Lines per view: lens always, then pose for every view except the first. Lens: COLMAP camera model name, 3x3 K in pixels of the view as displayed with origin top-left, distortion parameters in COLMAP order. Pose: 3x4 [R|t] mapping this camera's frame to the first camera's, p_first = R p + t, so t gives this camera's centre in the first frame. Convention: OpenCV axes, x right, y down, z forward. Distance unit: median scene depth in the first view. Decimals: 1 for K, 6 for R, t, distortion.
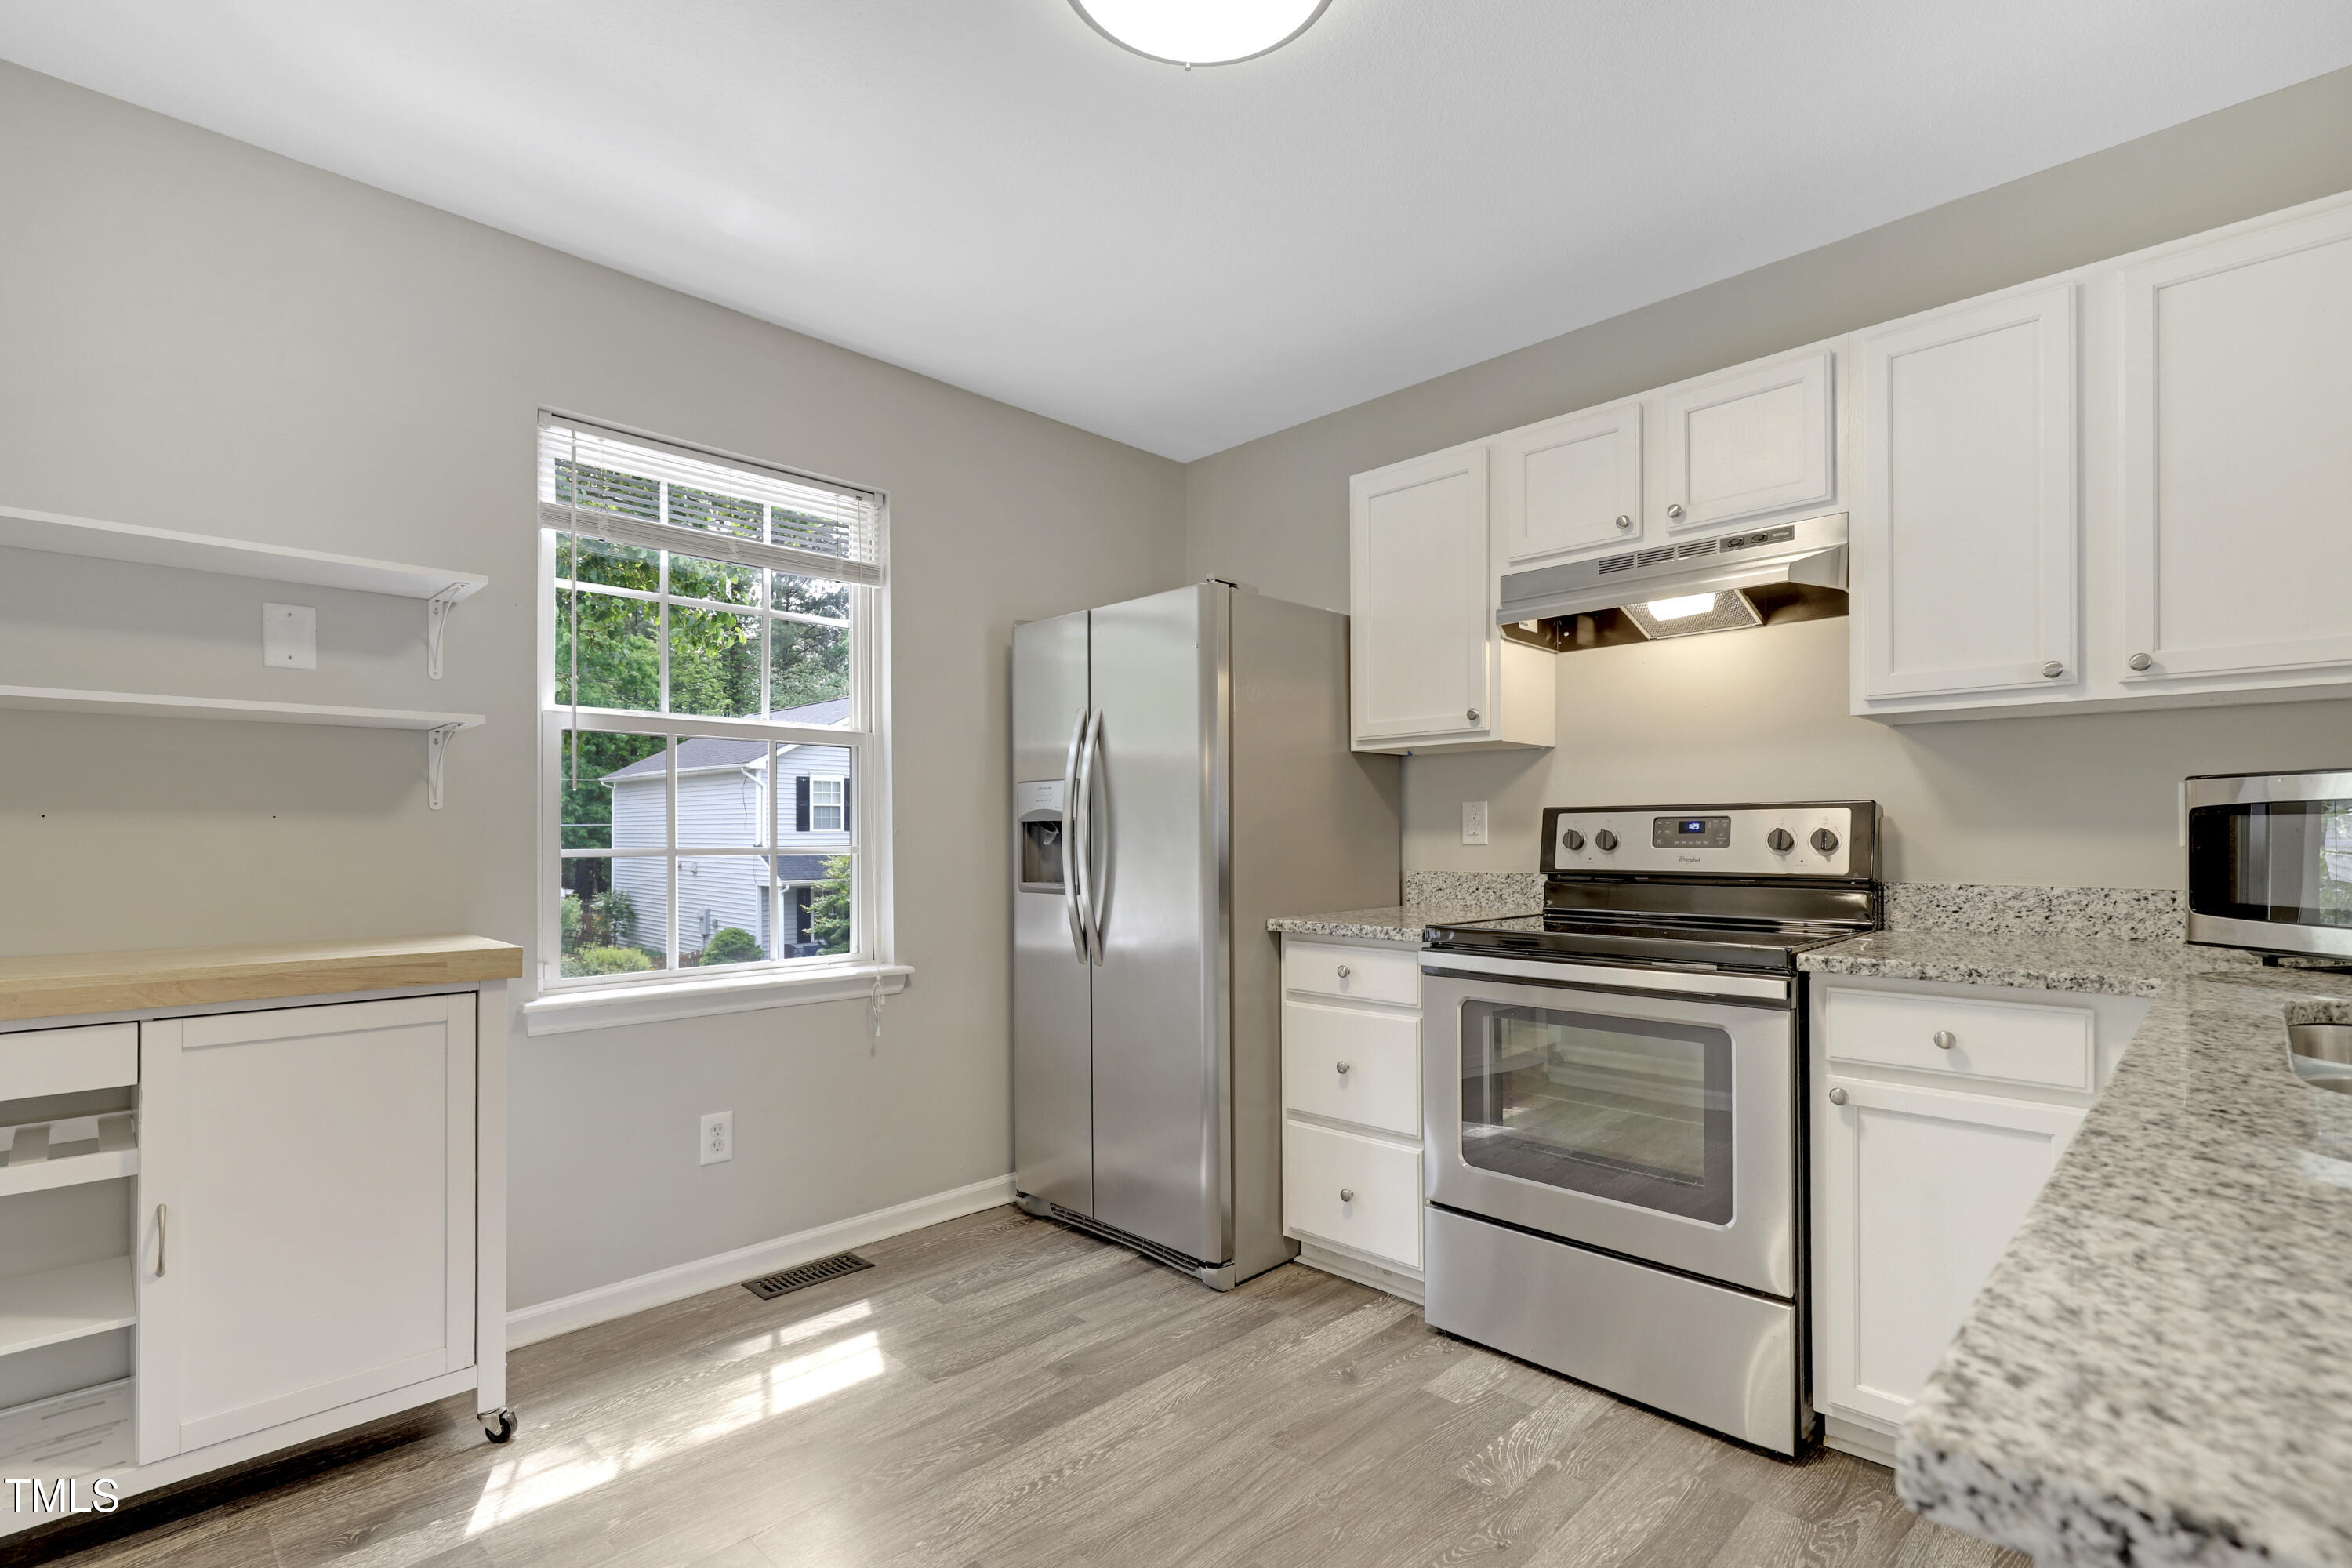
lens RADIAL K [[1070.4, 0, 1197.6], [0, 1070.4, 818.3], [0, 0, 1]] dist [0.005433, 0.002249]
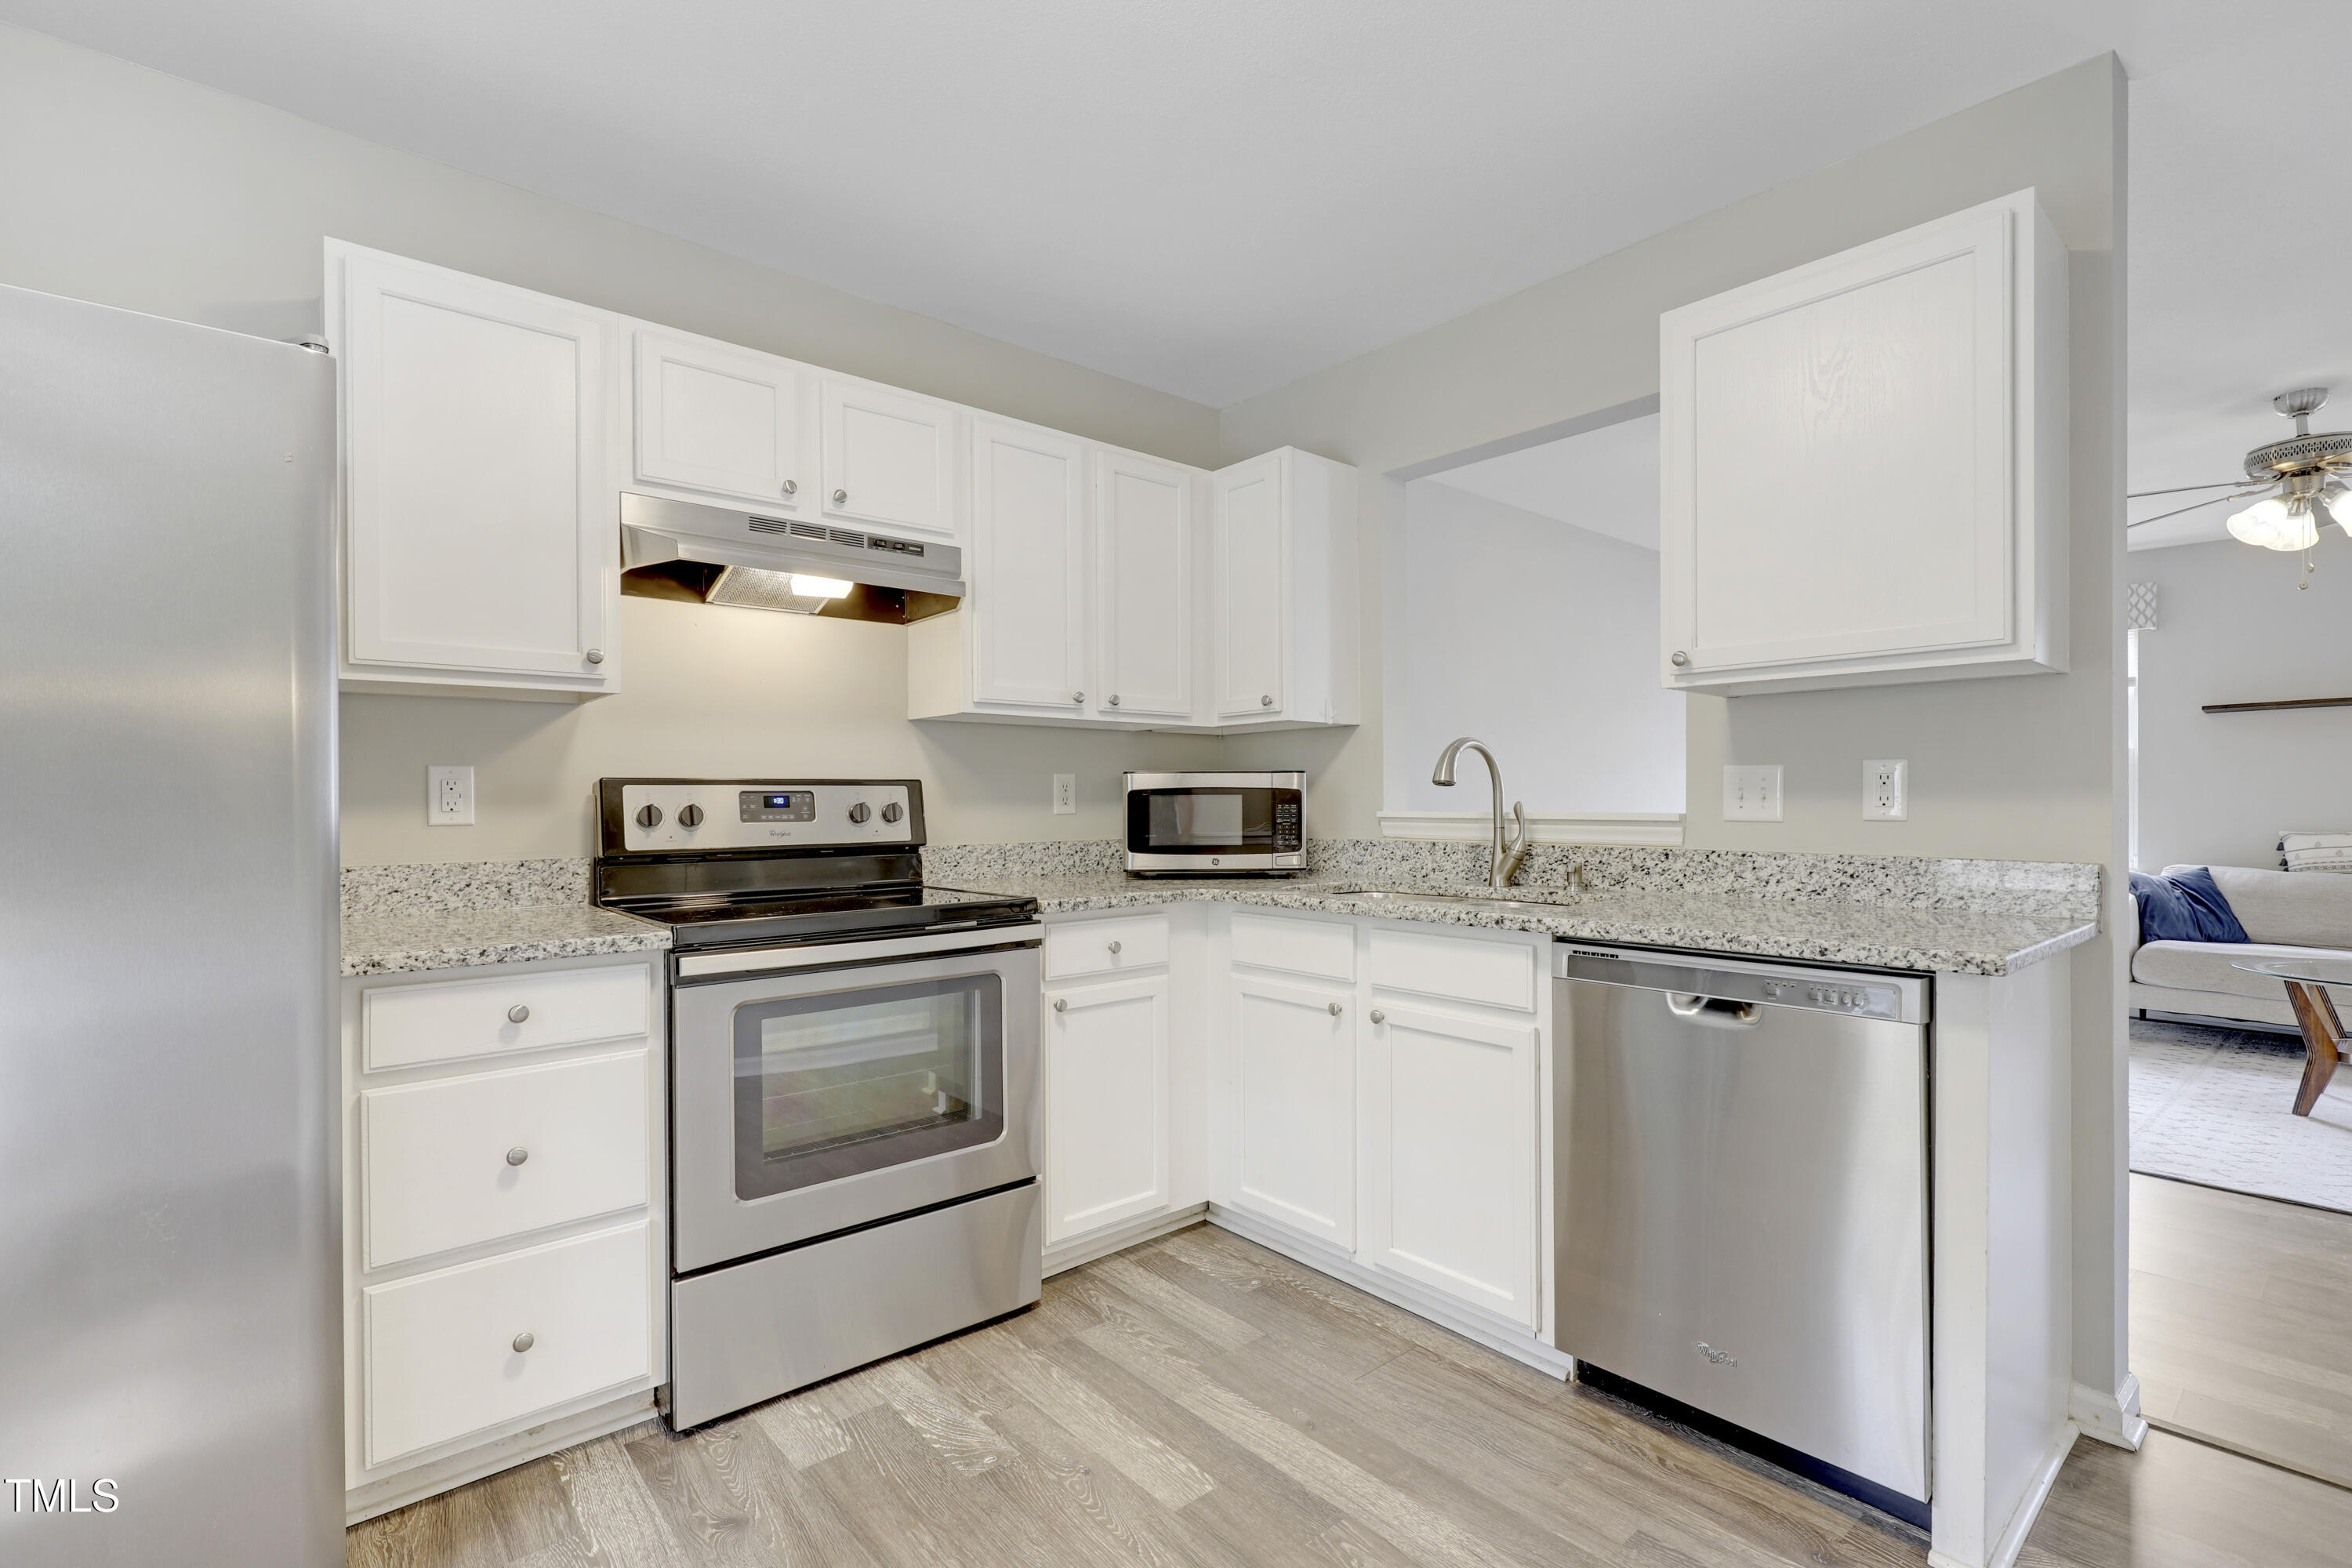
lens RADIAL K [[1070.4, 0, 1183.2], [0, 1070.4, 792.2], [0, 0, 1]] dist [0.005433, 0.002249]
pose [[0.097871, 0.011266, 0.995135, -0.542865], [-0.007874, 0.999913, -0.010546, 0.007707], [-0.995168, -0.006804, 0.097952, 0.560678]]
